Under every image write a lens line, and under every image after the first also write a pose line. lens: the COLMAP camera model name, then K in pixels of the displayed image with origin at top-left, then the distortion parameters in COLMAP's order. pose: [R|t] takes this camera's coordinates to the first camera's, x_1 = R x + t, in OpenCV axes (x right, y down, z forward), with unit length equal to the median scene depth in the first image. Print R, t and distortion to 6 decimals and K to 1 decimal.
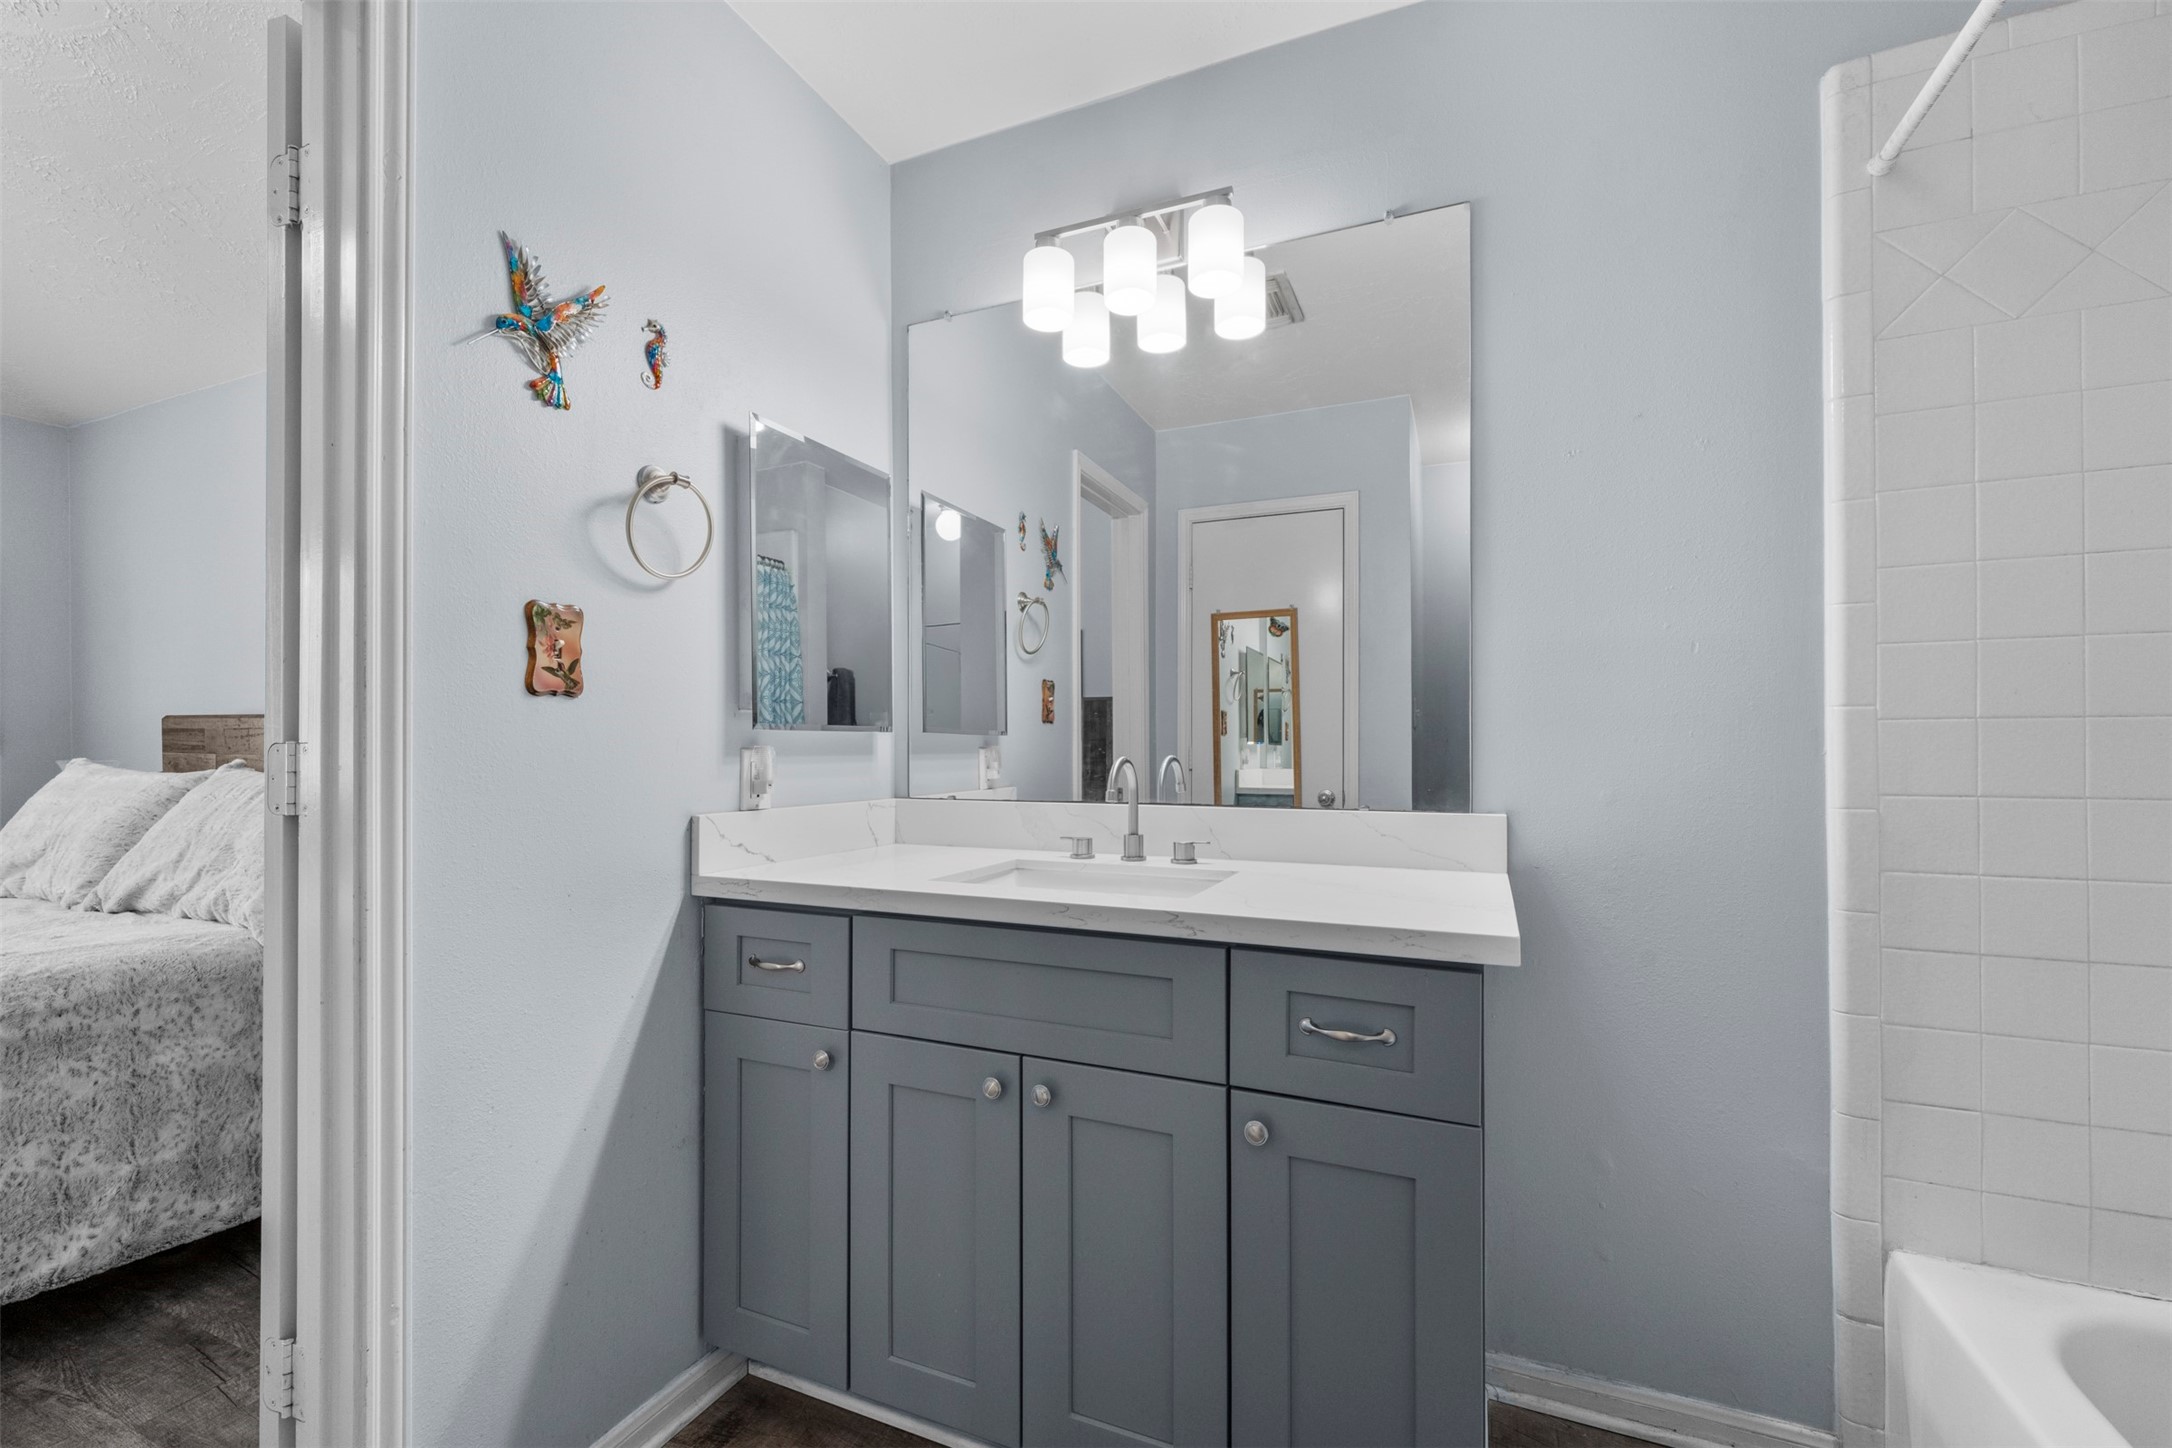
lens RADIAL K [[906.0, 0, 1086.4], [0, 906.0, 751.0], [0, 0, 1]] dist [0.000408, -0.000085]
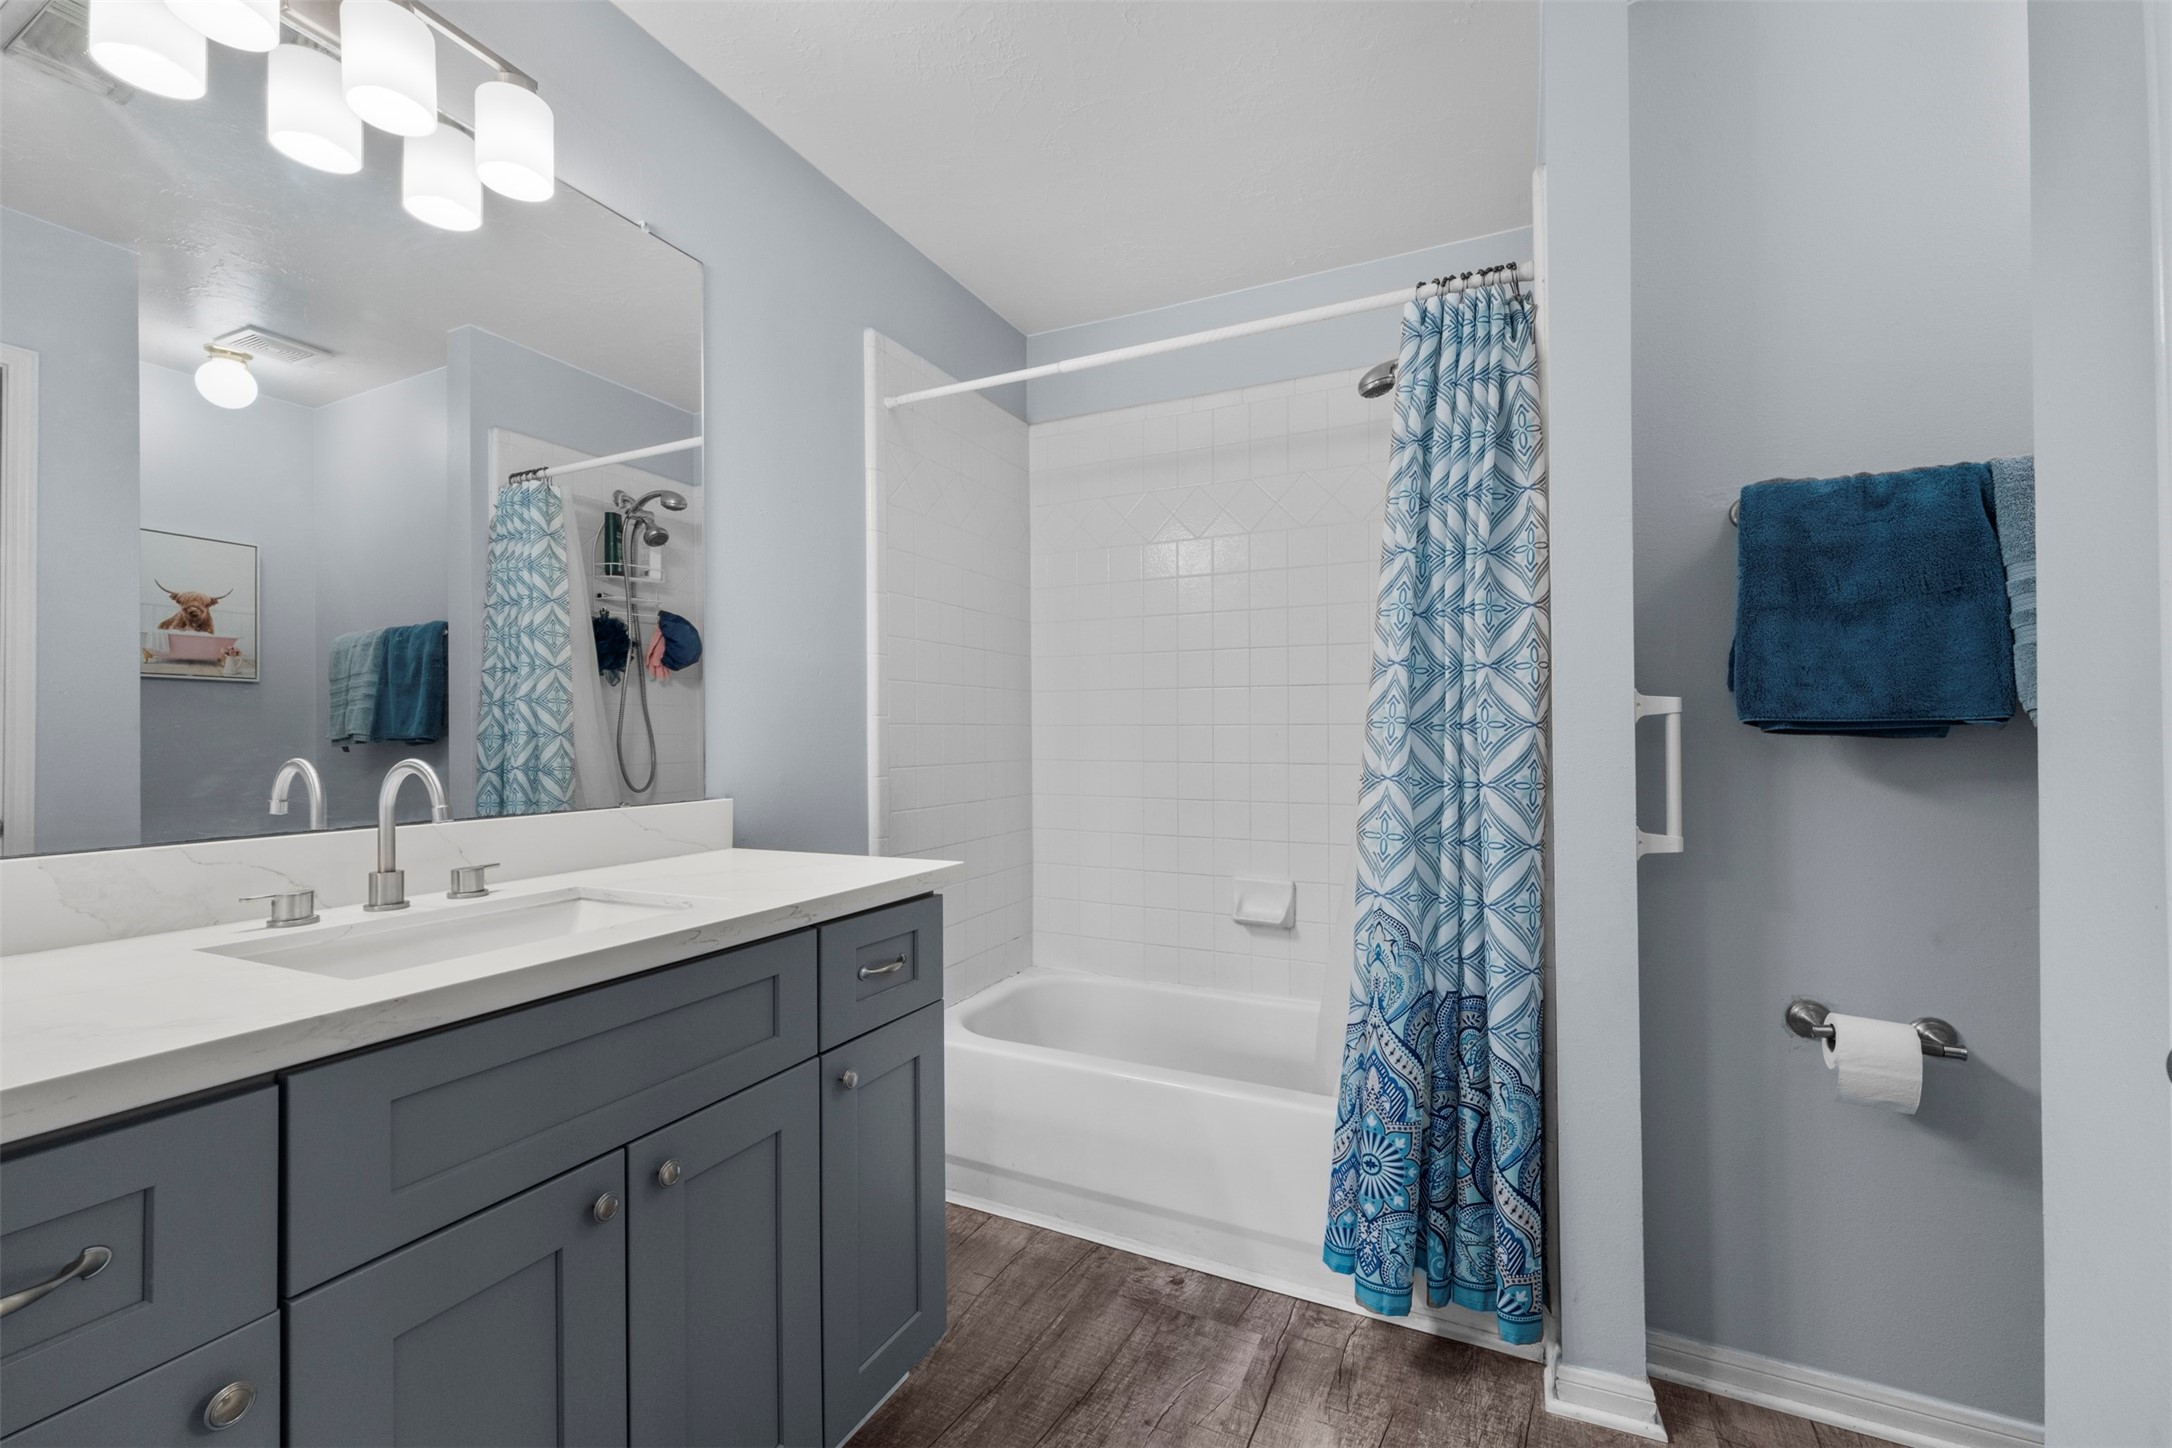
lens RADIAL K [[903.5, 0, 1086.0], [0, 903.5, 724.0], [0, 0, 1]] dist [0.001234, -0.000408]
pose [[0.029426, 0.011862, 0.999497, -0.650502], [0.011161, 0.999863, -0.012195, -0.006310], [-0.999505, 0.011515, 0.029289, 0.456144]]
